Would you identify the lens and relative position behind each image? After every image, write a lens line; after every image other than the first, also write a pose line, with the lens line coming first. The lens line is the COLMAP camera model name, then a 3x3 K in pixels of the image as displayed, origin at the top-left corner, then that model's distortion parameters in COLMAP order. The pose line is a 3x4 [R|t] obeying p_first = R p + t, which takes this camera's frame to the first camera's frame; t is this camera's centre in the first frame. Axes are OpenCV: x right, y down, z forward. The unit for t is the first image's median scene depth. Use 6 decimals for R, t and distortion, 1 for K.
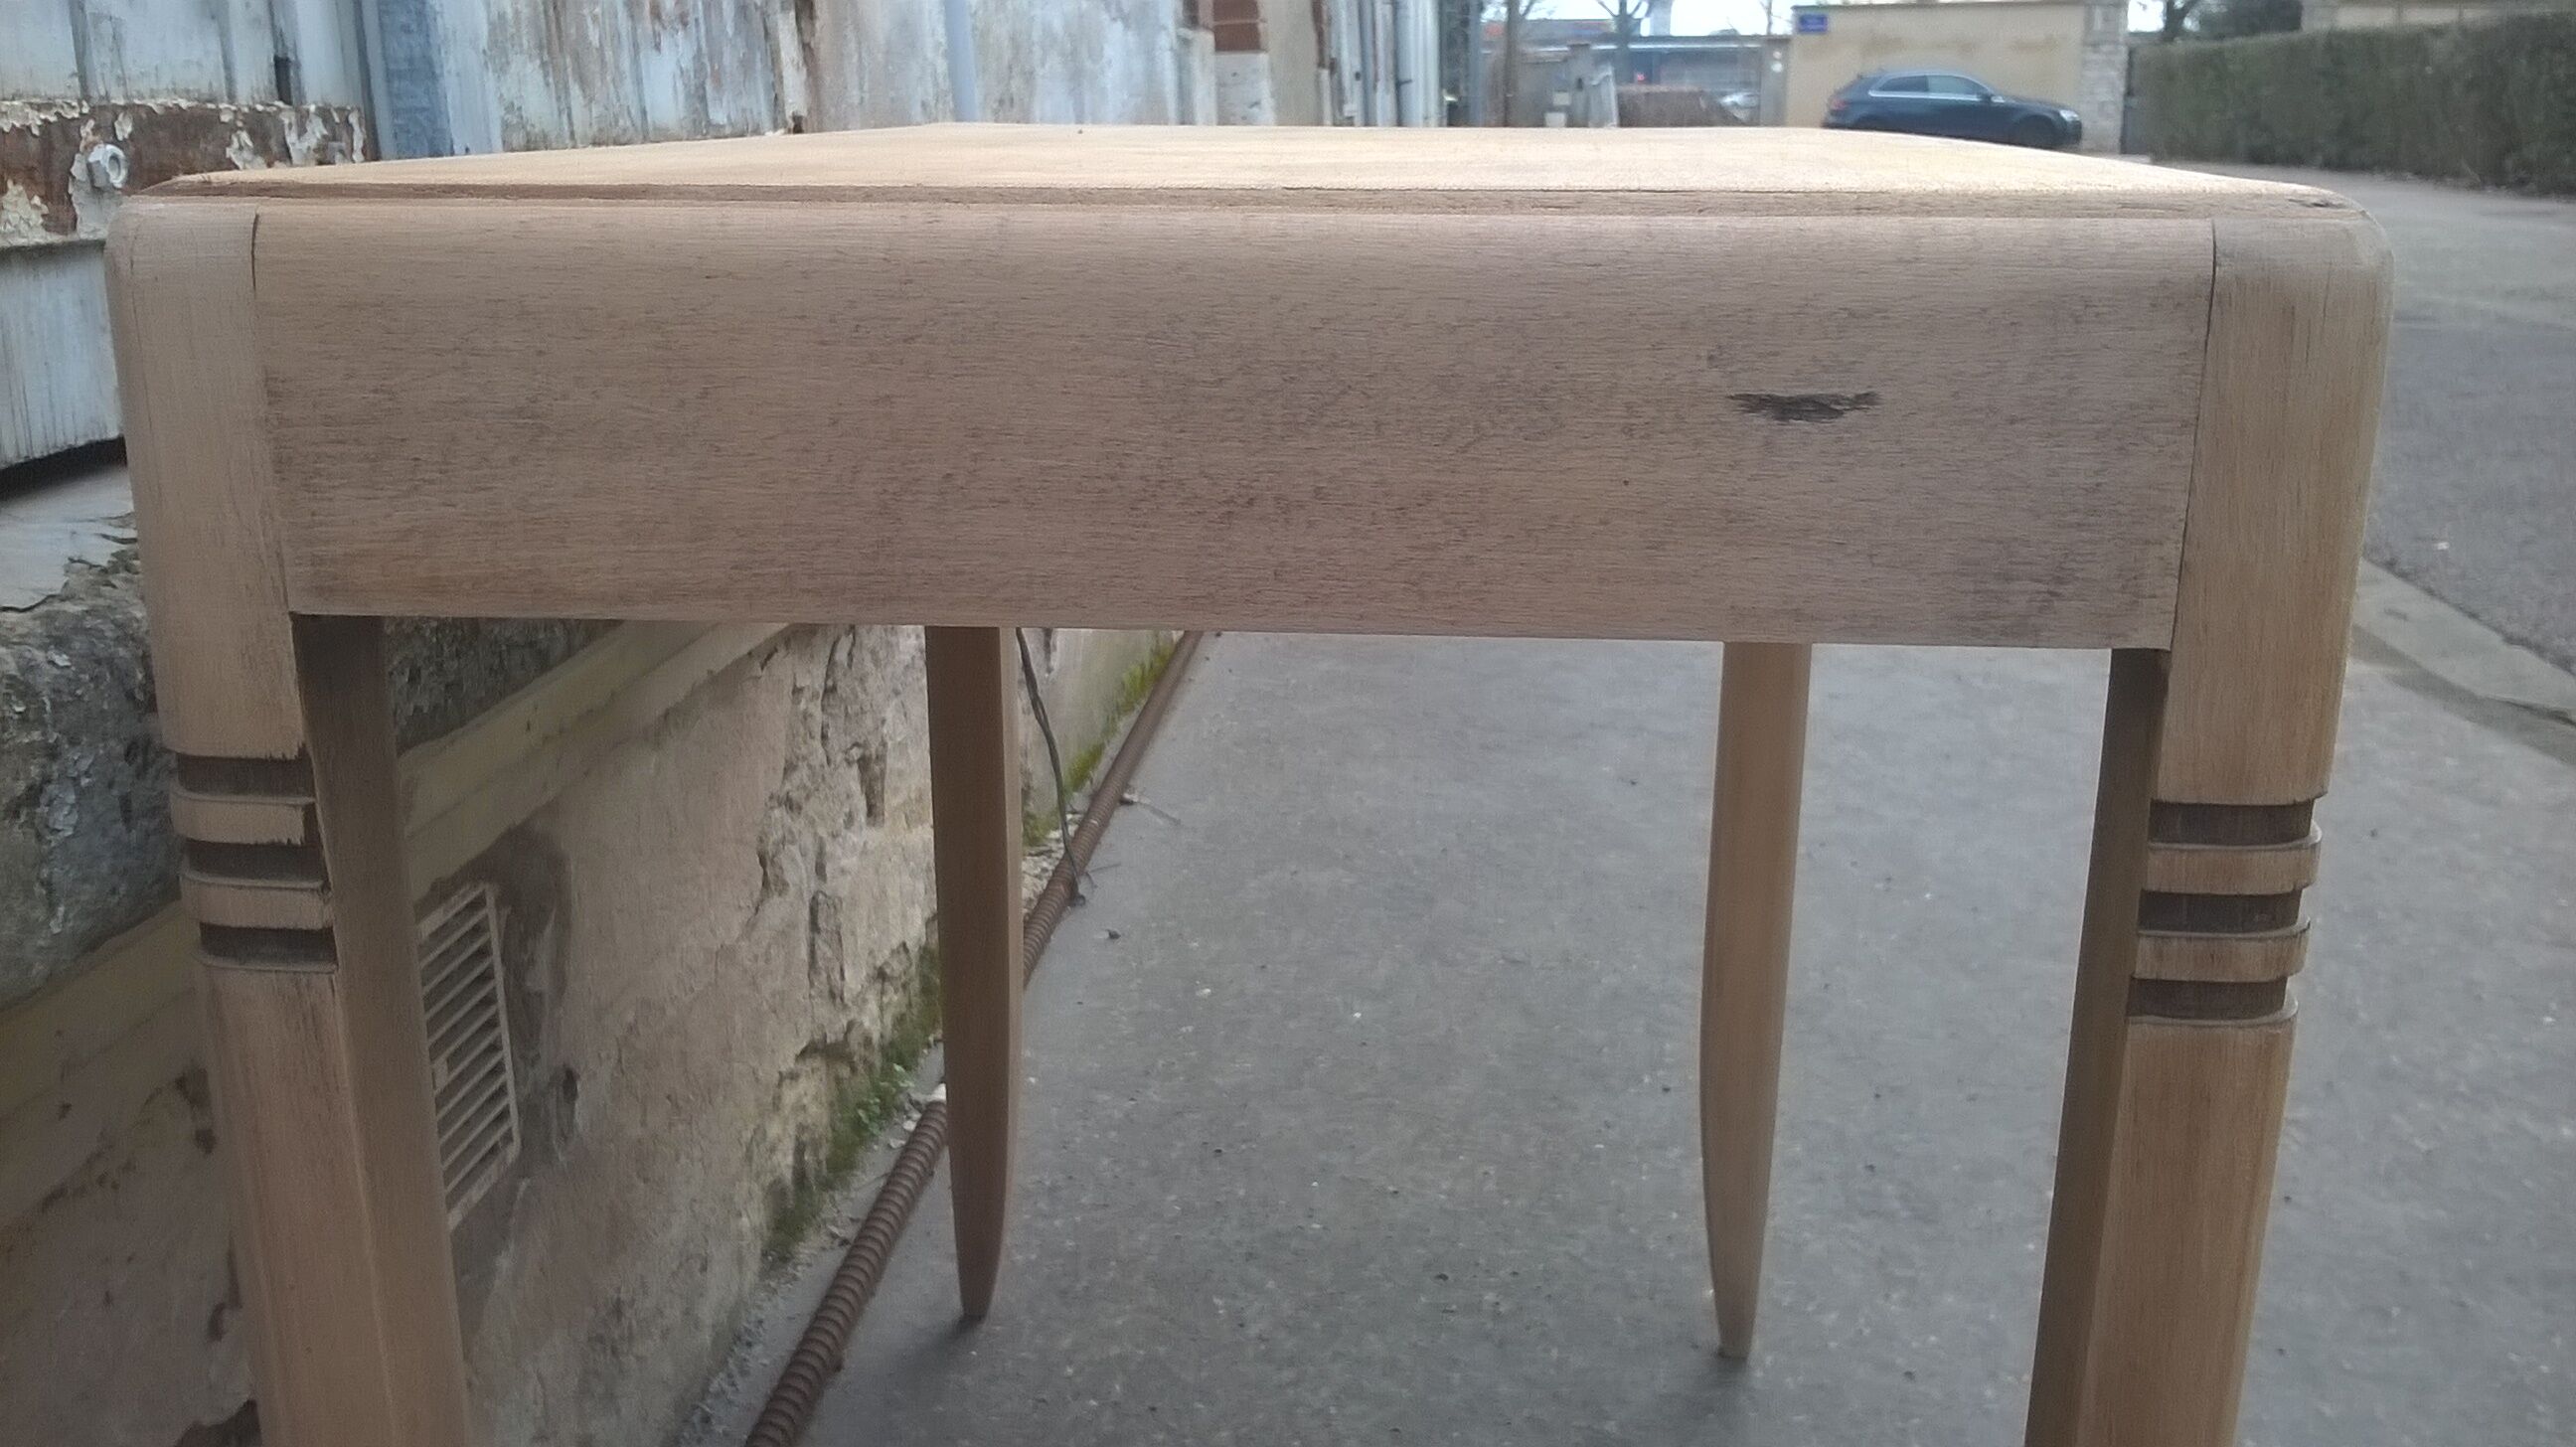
lens RADIAL K [[2272.7, 0, 1299.9], [0, 2272.7, 660.1], [0, 0, 1]] dist [0.024586, -0.146332]
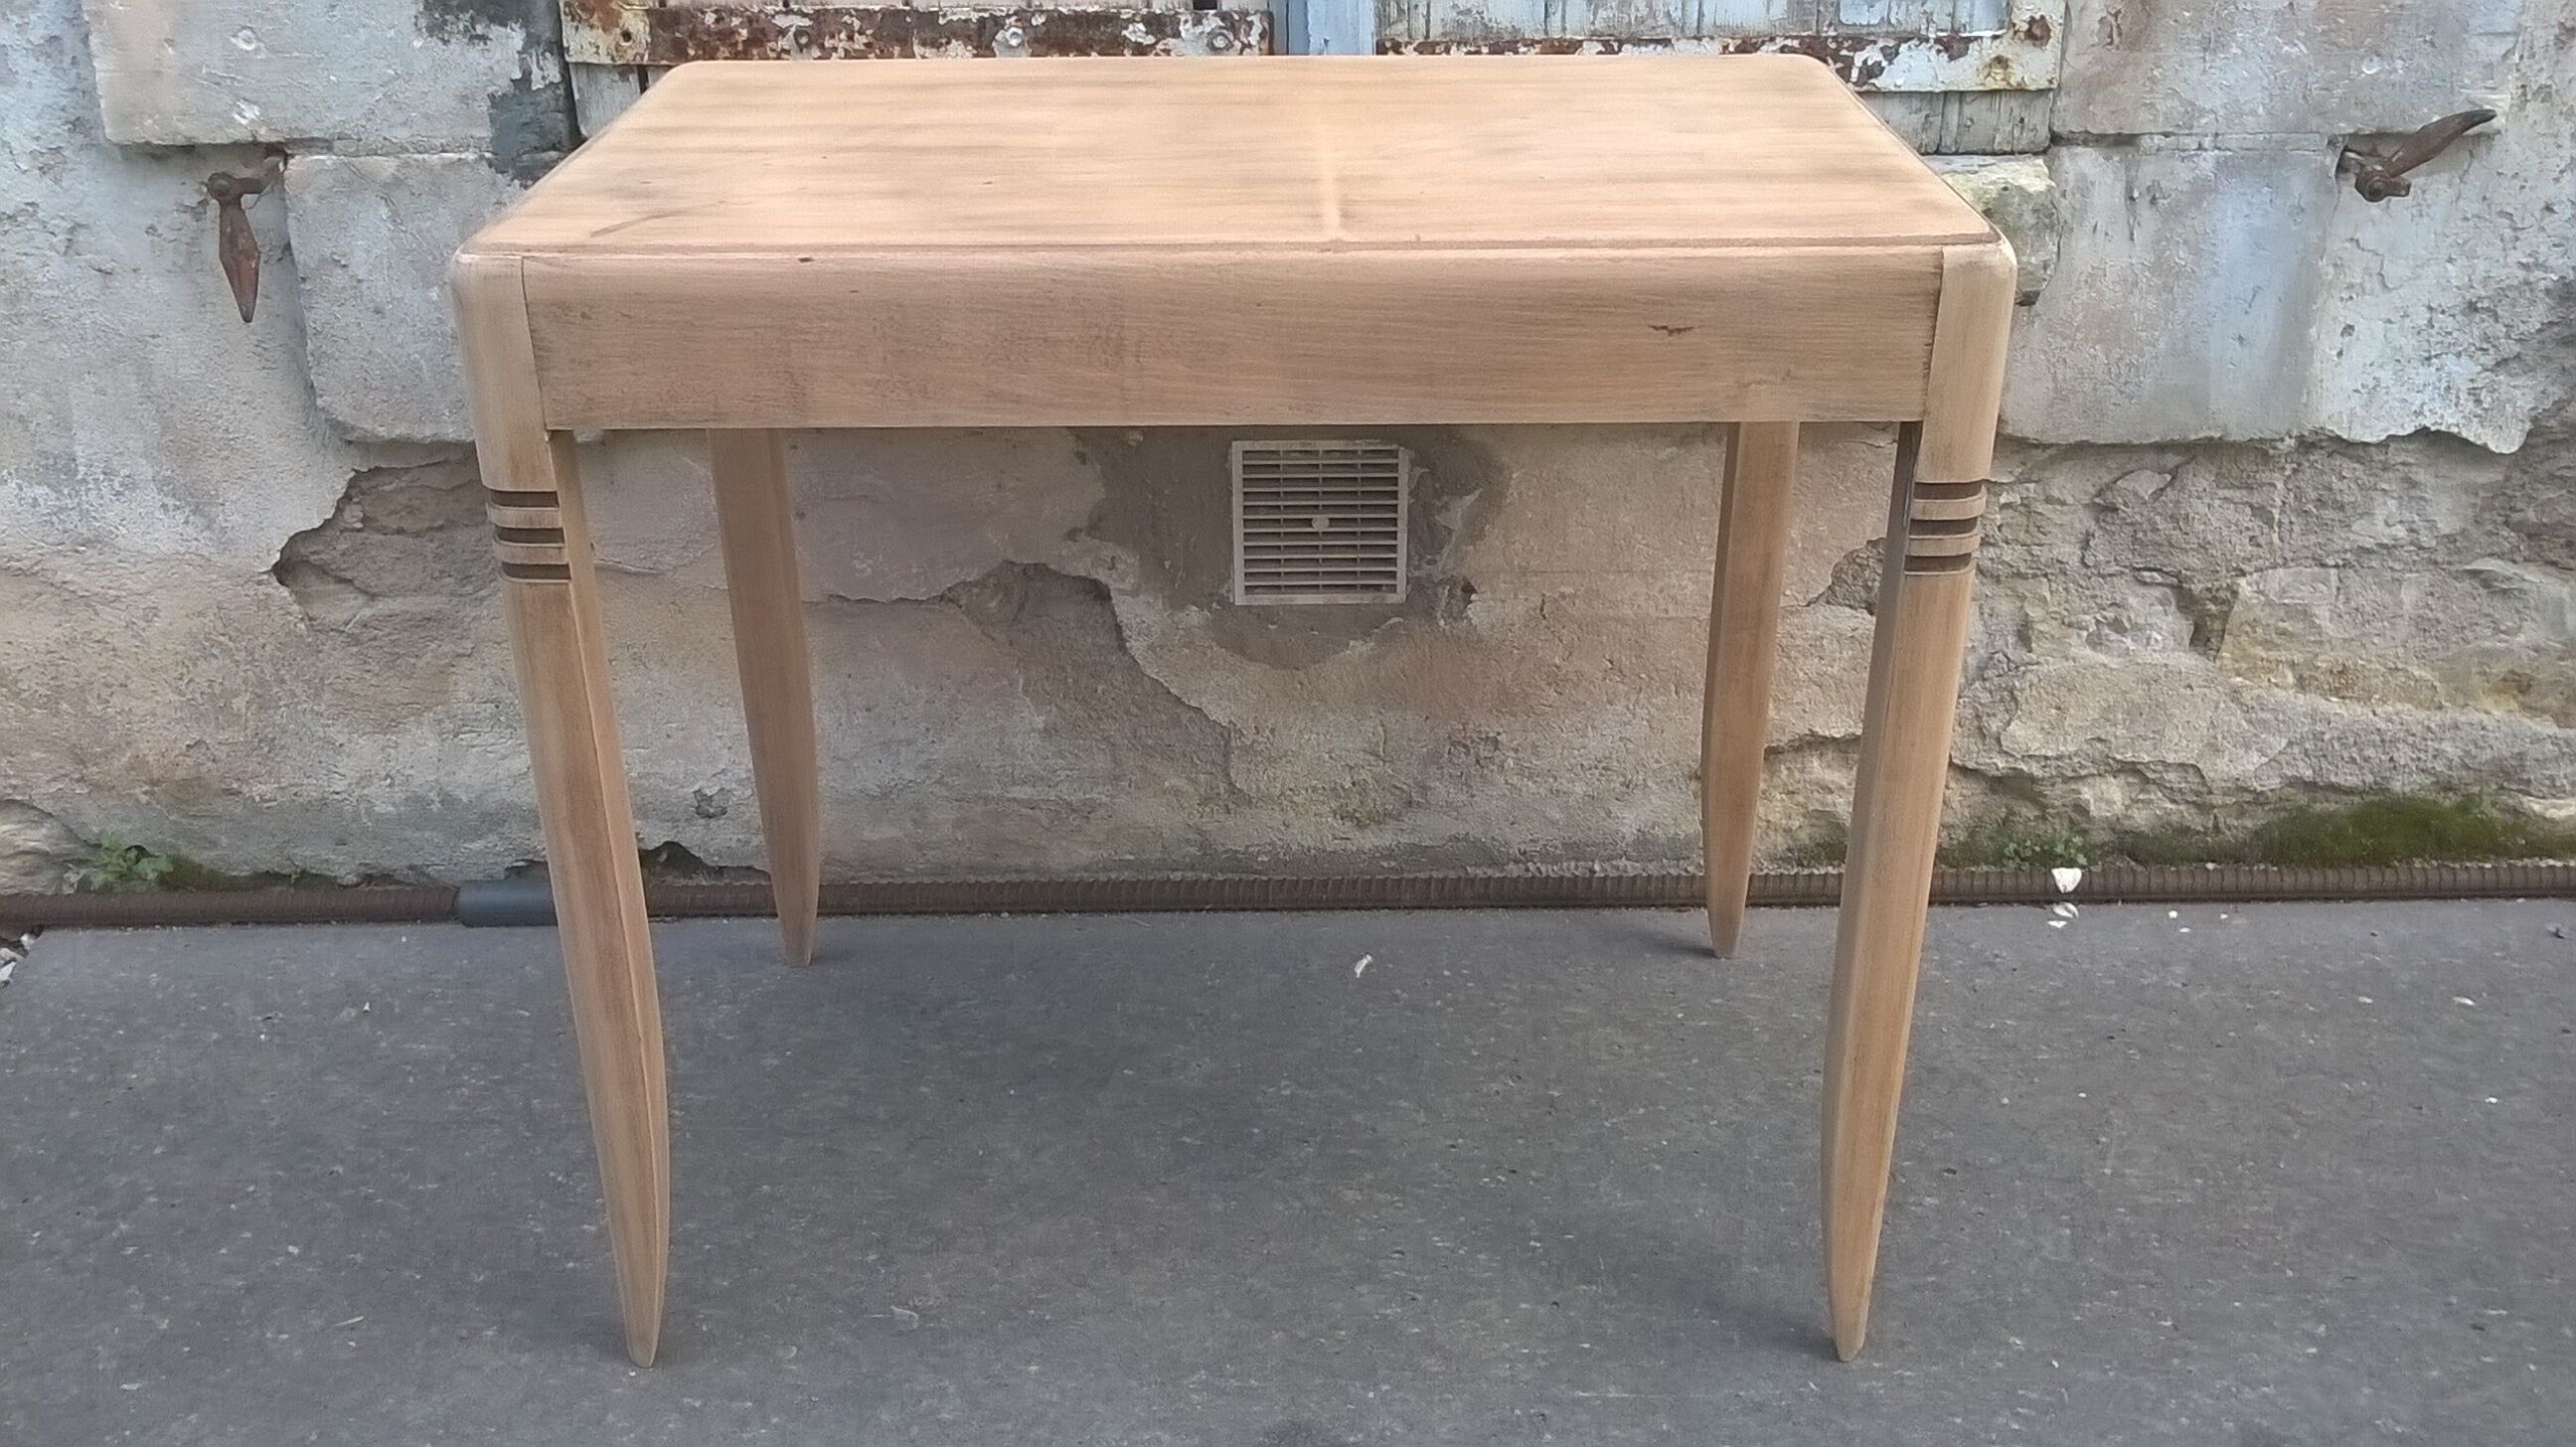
lens RADIAL K [[2272.7, 0, 1313.2], [0, 2272.7, 704.1], [0, 0, 1]] dist [0.024586, -0.146332]
pose [[0.080726, 0.434923, -0.896842, 1.554544], [-0.235829, 0.882565, 0.406773, -0.509386], [0.968436, 0.178664, 0.173813, 0.786444]]
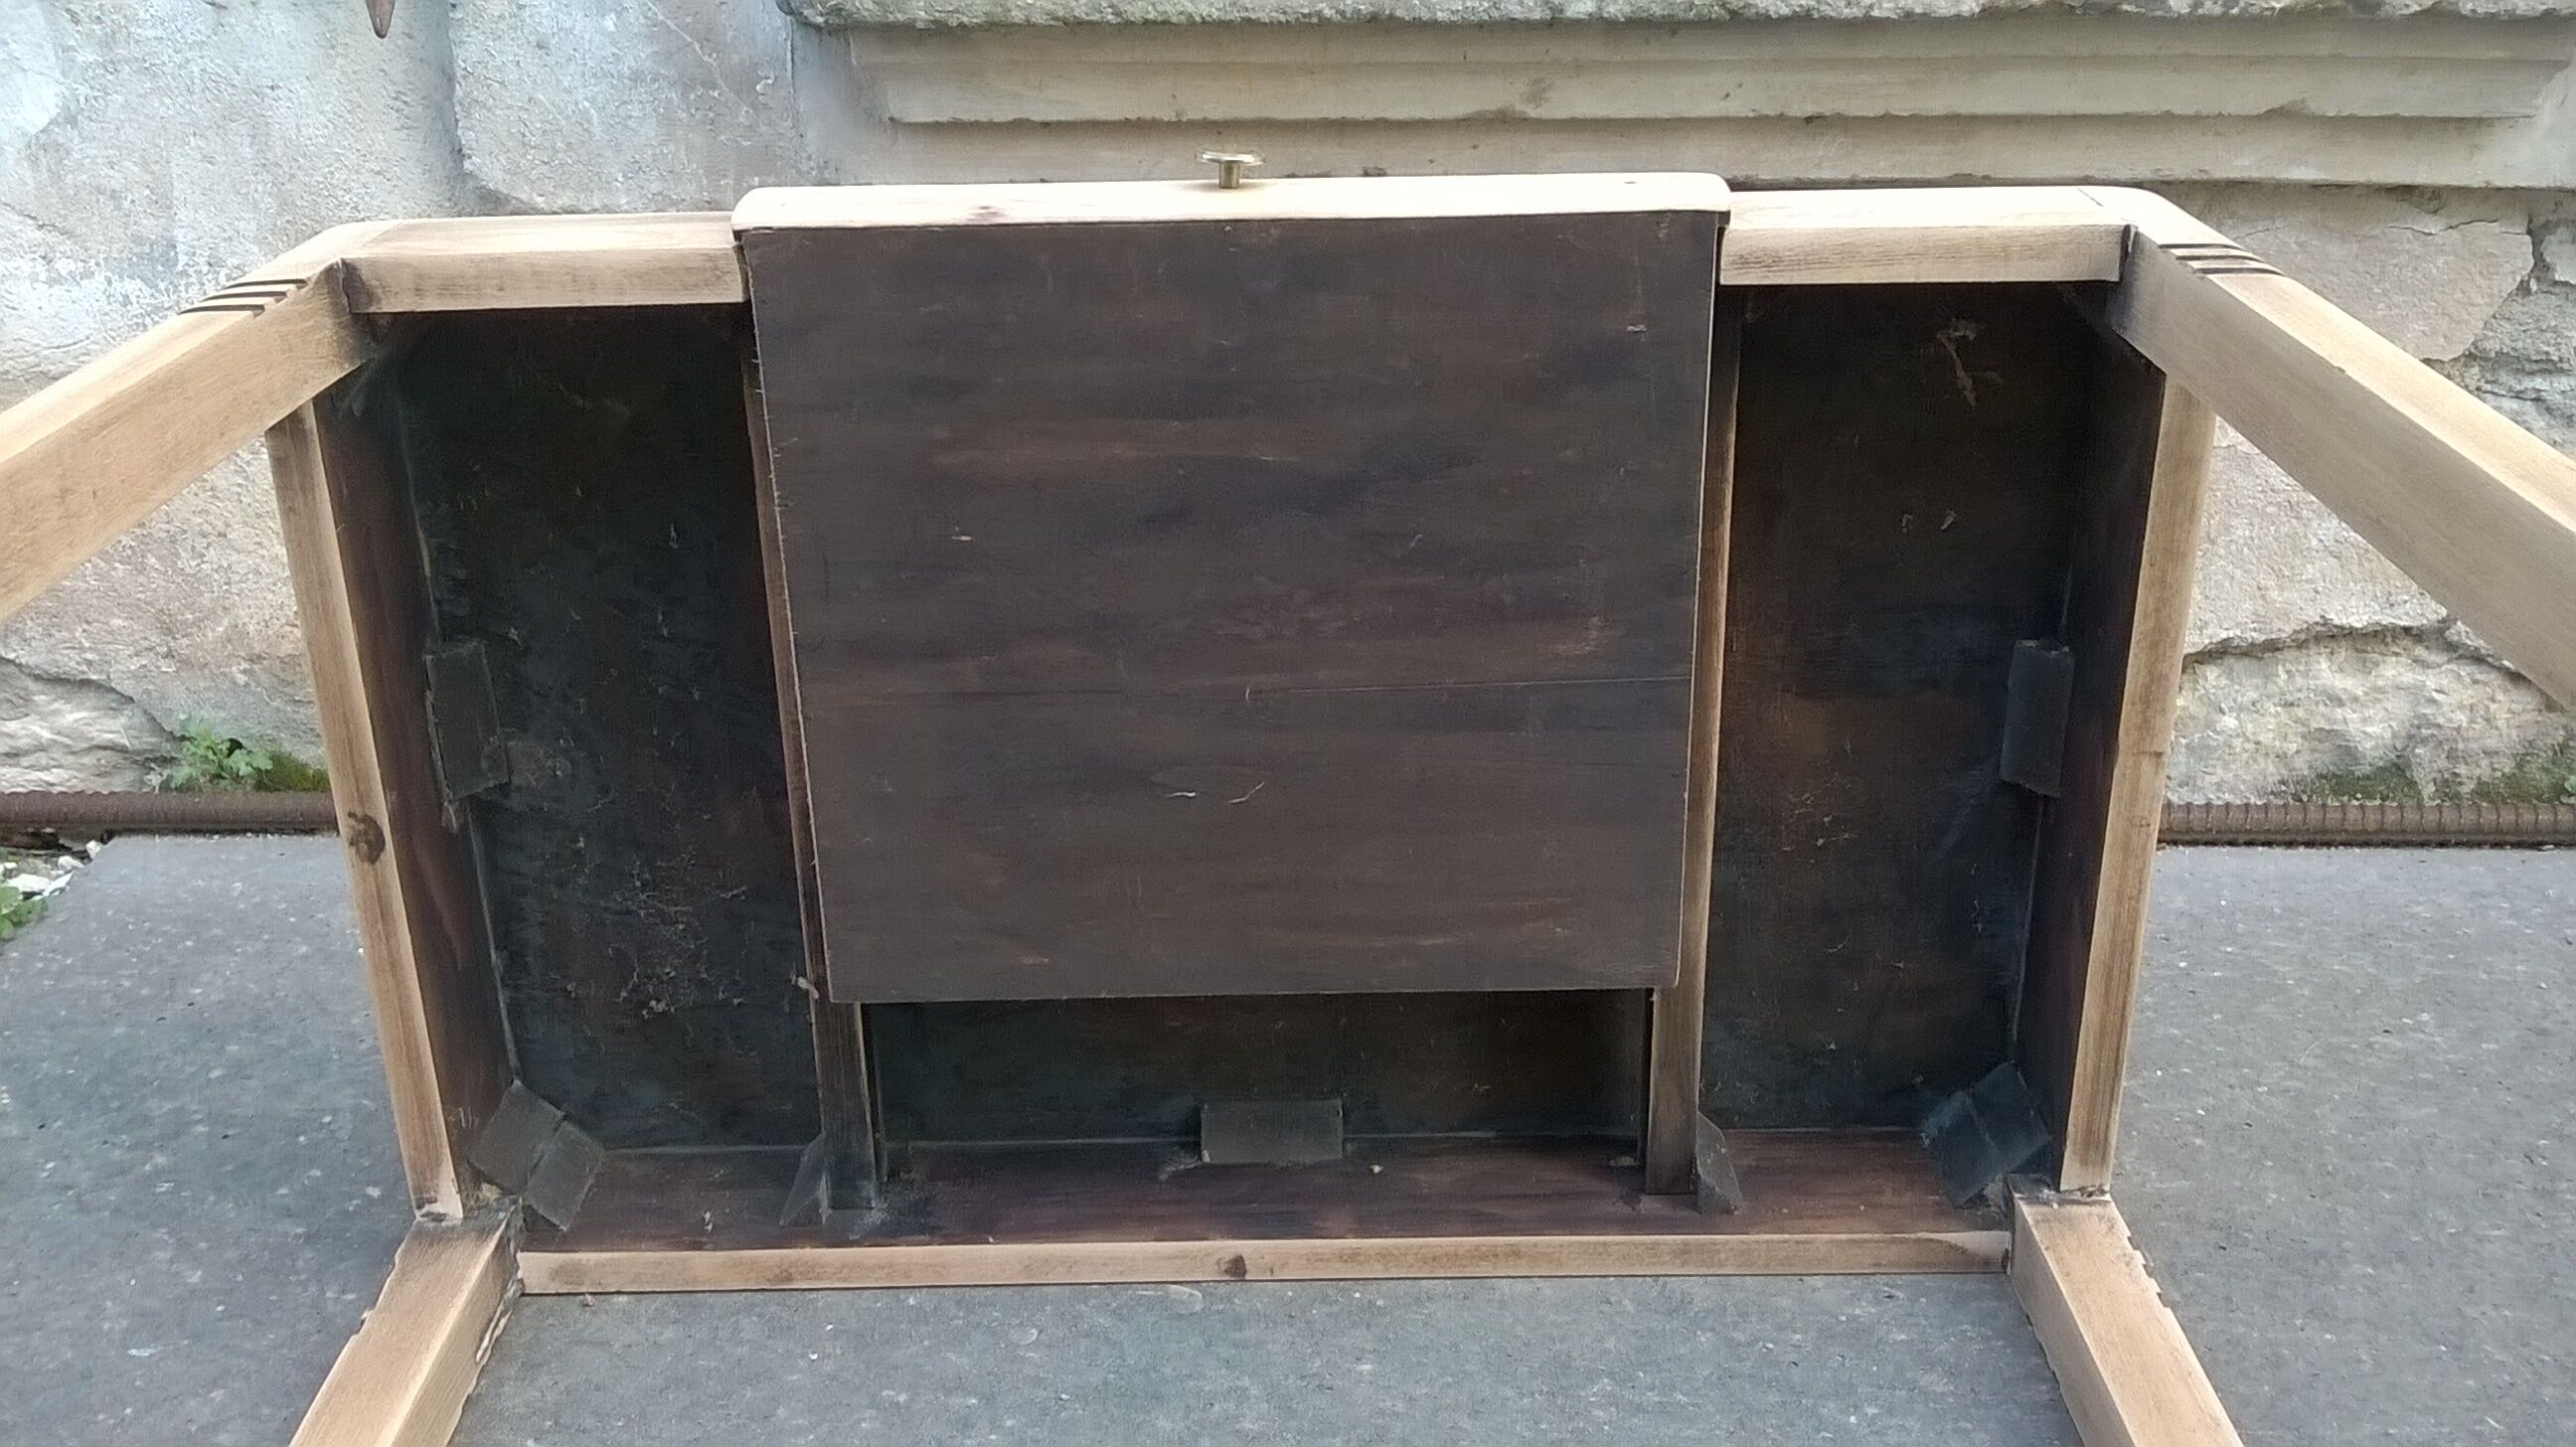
lens RADIAL K [[2272.7, 0, 1304.1], [0, 2272.7, 706.2], [0, 0, 1]] dist [0.024586, -0.146332]
pose [[0.007022, 0.371877, -0.928255, 1.231216], [-0.222007, 0.905692, 0.361158, -0.091614], [0.975020, 0.203543, 0.088919, 0.757310]]
